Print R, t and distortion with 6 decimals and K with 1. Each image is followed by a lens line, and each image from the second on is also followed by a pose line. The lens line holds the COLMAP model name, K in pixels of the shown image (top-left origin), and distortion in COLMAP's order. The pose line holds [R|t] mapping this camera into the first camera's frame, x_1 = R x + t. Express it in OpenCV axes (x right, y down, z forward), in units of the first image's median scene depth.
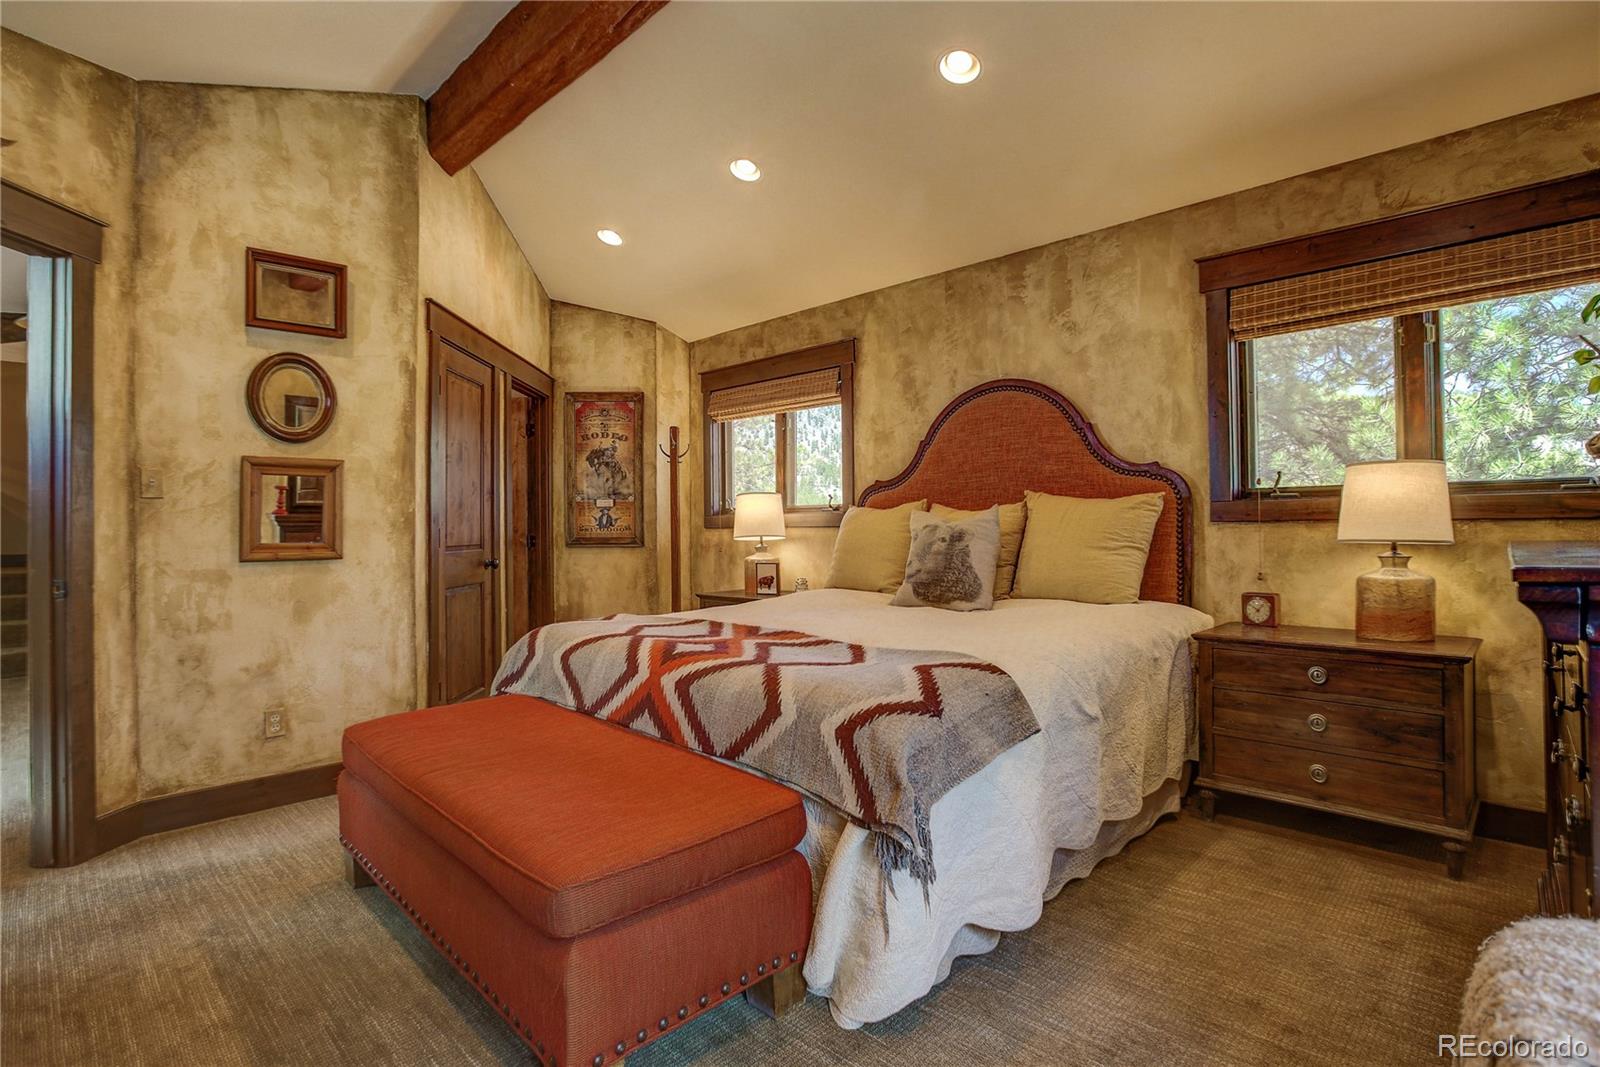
lens RADIAL K [[766.0, 0, 797.7], [0, 766.0, 530.6], [0, 0, 1]] dist [-0.039154, 0.010000]
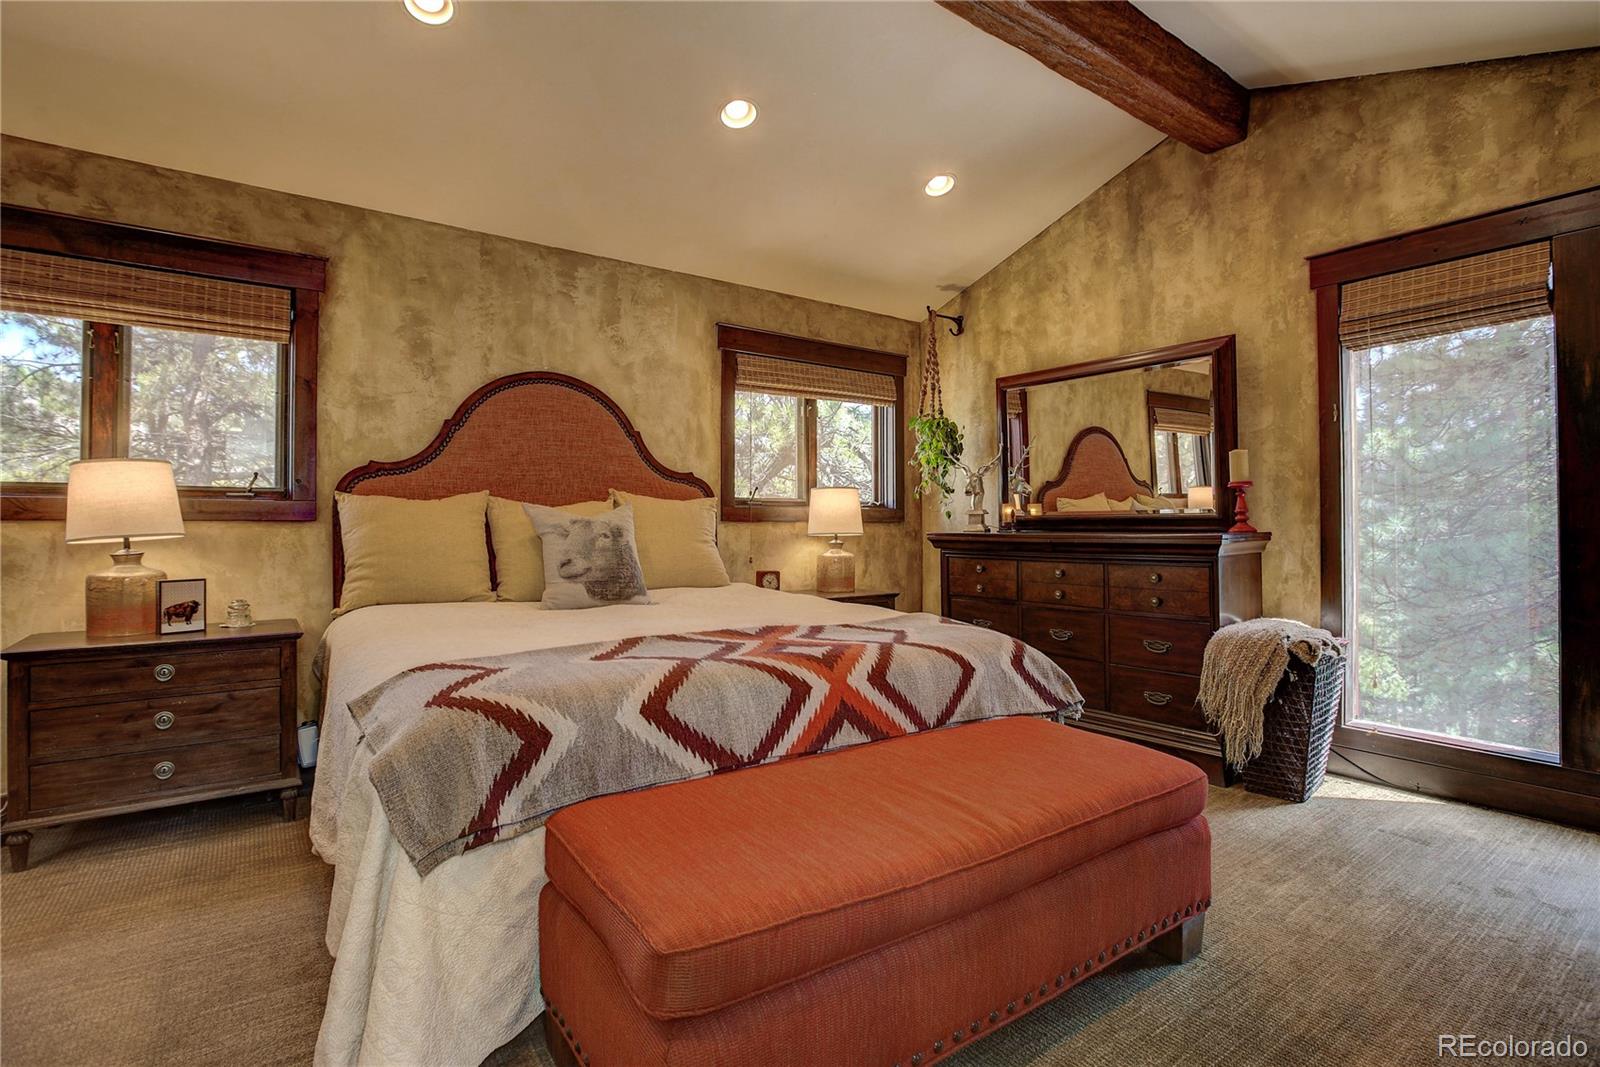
lens RADIAL K [[766.0, 0, 799.6], [0, 766.0, 523.7], [0, 0, 1]] dist [-0.039154, 0.010000]
pose [[0.190013, 0.010599, 0.981724, -0.651209], [0.003034, 0.999931, -0.011382, 0.007839], [-0.981777, 0.005141, 0.189968, 0.523696]]
